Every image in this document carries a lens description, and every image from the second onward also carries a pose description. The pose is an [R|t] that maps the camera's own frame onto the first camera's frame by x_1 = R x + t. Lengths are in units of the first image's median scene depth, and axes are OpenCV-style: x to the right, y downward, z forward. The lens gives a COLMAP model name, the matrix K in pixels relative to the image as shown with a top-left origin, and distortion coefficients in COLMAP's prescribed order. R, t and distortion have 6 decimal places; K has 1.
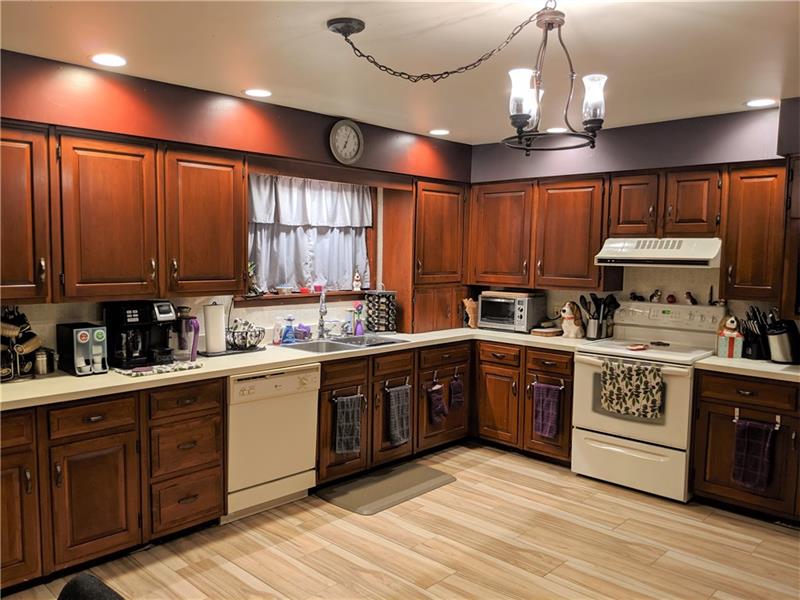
lens RADIAL K [[639.6, 0, 392.5], [0, 639.6, 305.4], [0, 0, 1]] dist [0.055526, -0.120501]
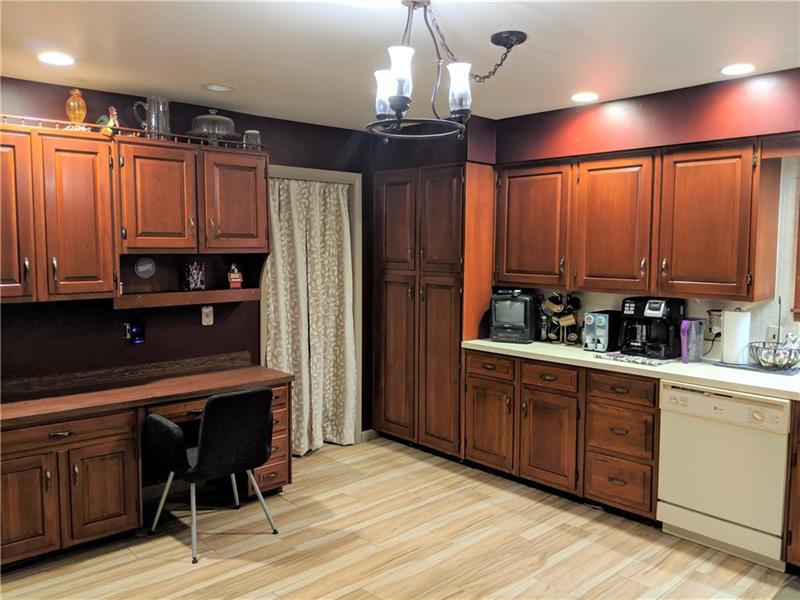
lens RADIAL K [[639.6, 0, 398.3], [0, 639.6, 299.6], [0, 0, 1]] dist [0.055526, -0.120501]
pose [[-0.065377, 0.070202, -0.995388, 0.626185], [-0.091416, 0.992906, 0.076031, -0.040531], [0.993664, 0.095965, -0.058495, 0.553459]]
